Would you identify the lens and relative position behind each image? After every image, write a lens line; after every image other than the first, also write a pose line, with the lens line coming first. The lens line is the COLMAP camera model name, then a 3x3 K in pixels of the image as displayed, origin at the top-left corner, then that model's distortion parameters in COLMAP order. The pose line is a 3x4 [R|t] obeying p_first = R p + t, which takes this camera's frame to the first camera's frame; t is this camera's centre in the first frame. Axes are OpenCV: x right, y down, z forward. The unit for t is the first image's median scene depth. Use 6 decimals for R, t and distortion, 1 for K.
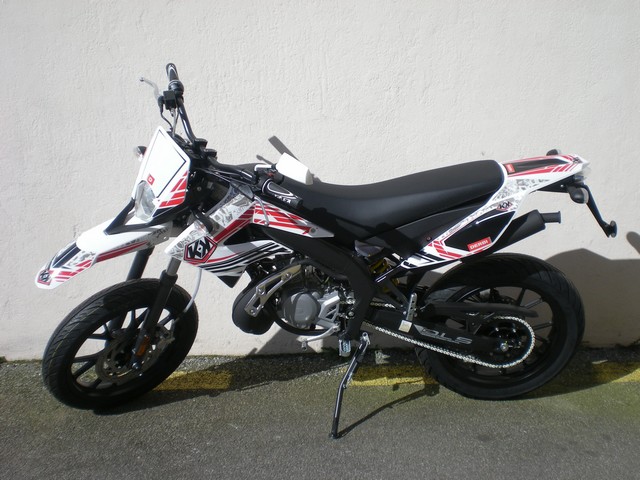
lens RADIAL K [[835.1, 0, 313.5], [0, 835.1, 242.6], [0, 0, 1]] dist [-0.016053, 0.000000]
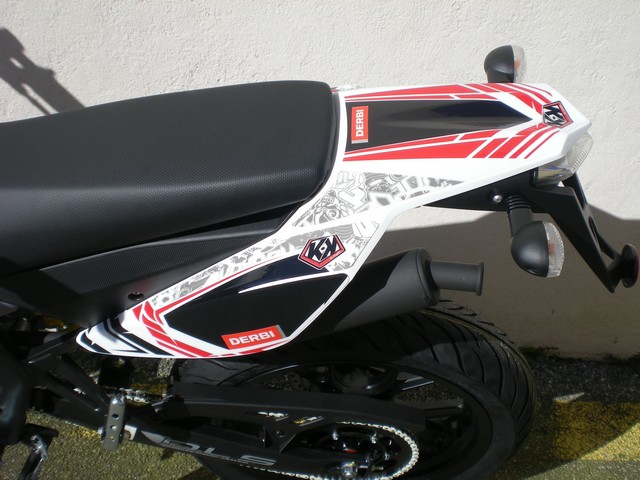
lens RADIAL K [[835.1, 0, 317.7], [0, 835.1, 239.9], [0, 0, 1]] dist [-0.016053, 0.000000]
pose [[0.998540, 0.053981, -0.001997, 0.207795], [-0.050037, 0.938249, 0.342323, -0.152107], [0.020353, -0.341723, 0.939580, 0.617351]]
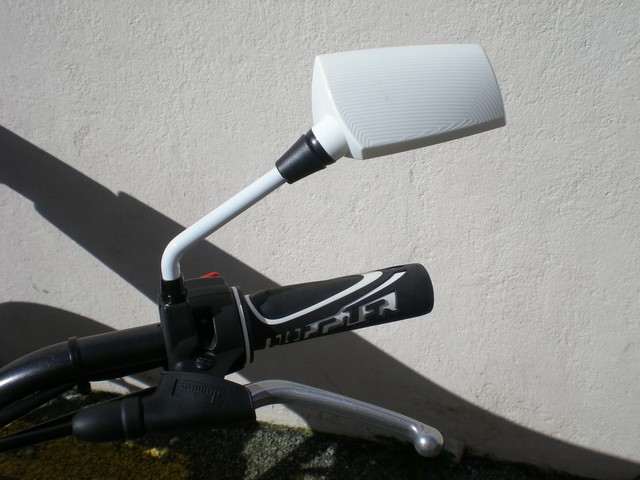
lens RADIAL K [[835.1, 0, 317.6], [0, 835.1, 239.0], [0, 0, 1]] dist [-0.016053, 0.000000]
pose [[0.956558, 0.139463, -0.256022, 0.106962], [-0.049114, 0.942697, 0.330017, -0.180579], [0.287376, -0.303106, 0.908593, 0.688432]]
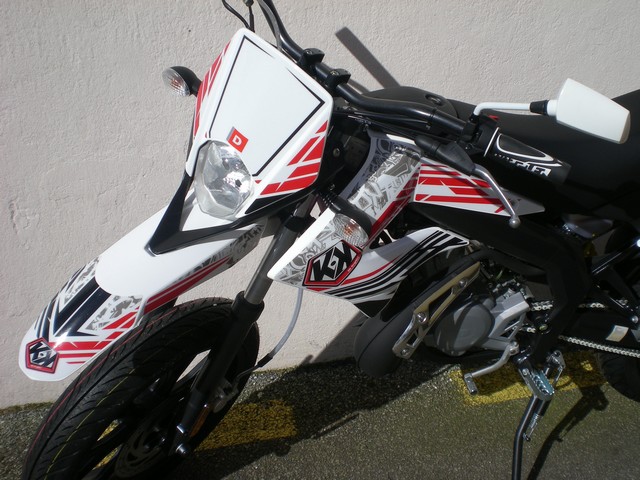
lens RADIAL K [[835.1, 0, 305.1], [0, 835.1, 241.4], [0, 0, 1]] dist [-0.016053, 0.000000]
pose [[0.977060, -0.097252, 0.189460, -0.229646], [0.066506, 0.984486, 0.162371, -0.084571], [-0.202312, -0.146046, 0.968370, 0.450431]]
